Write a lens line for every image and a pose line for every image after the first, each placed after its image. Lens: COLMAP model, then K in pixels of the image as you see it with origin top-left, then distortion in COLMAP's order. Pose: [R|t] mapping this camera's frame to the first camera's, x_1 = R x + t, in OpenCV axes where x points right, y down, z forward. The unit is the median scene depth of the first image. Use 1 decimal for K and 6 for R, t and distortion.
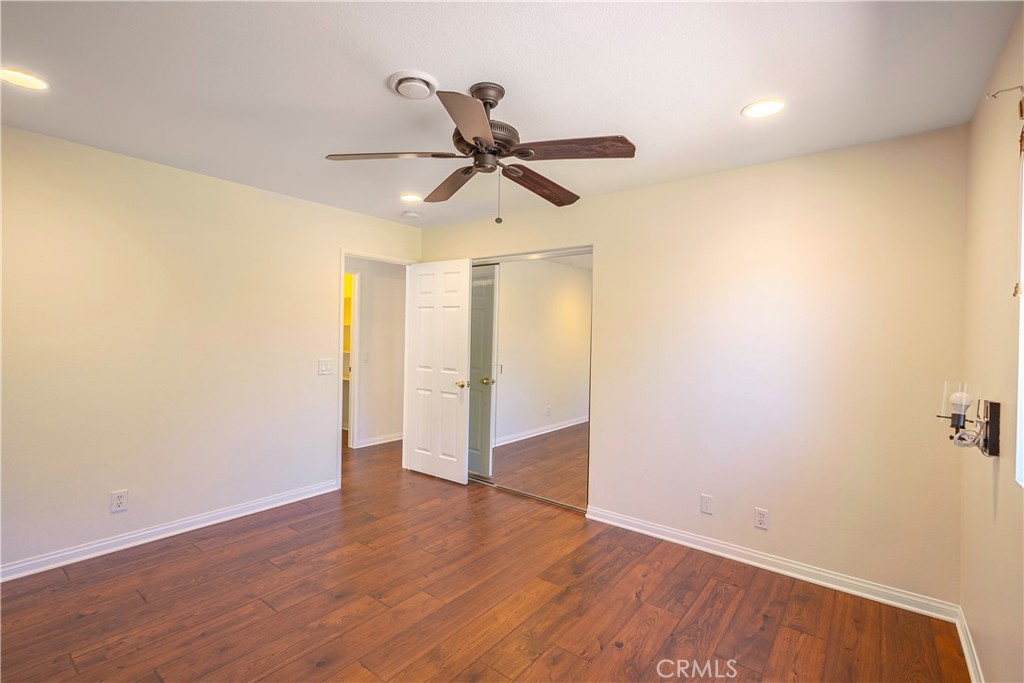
lens RADIAL K [[465.9, 0, 511.7], [0, 465.9, 337.6], [0, 0, 1]] dist [-0.006926, 0.003012]
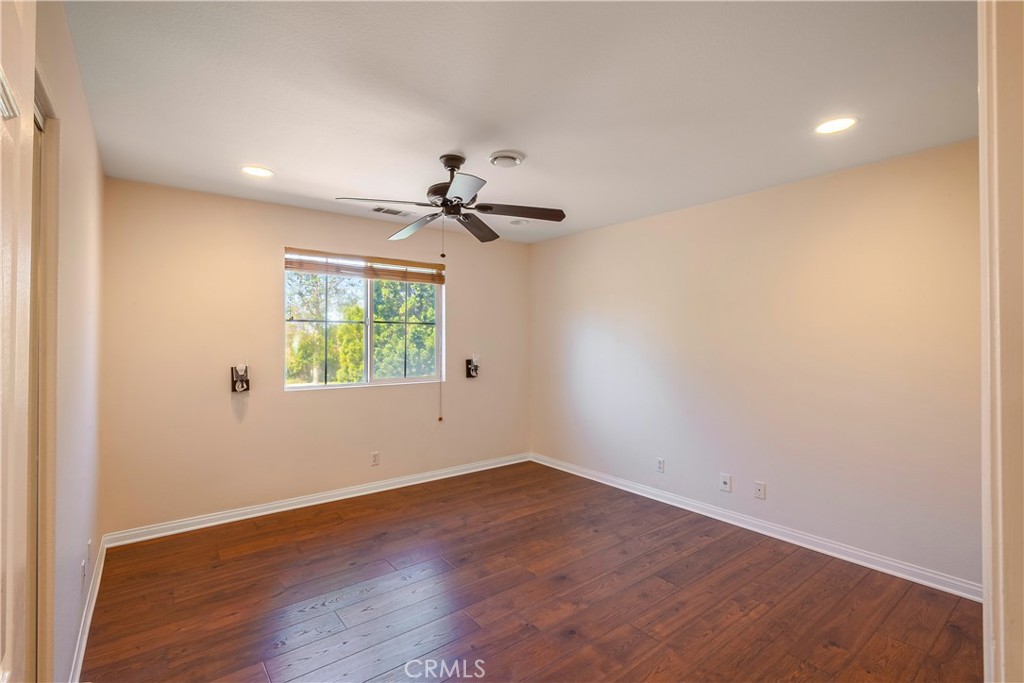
lens RADIAL K [[465.9, 0, 512.5], [0, 465.9, 337.5], [0, 0, 1]] dist [-0.006926, 0.003012]
pose [[-0.969539, -0.016477, 0.244381, -0.510418], [-0.014525, 0.999847, 0.009789, -0.023446], [-0.244505, 0.005941, -0.969630, 2.056531]]
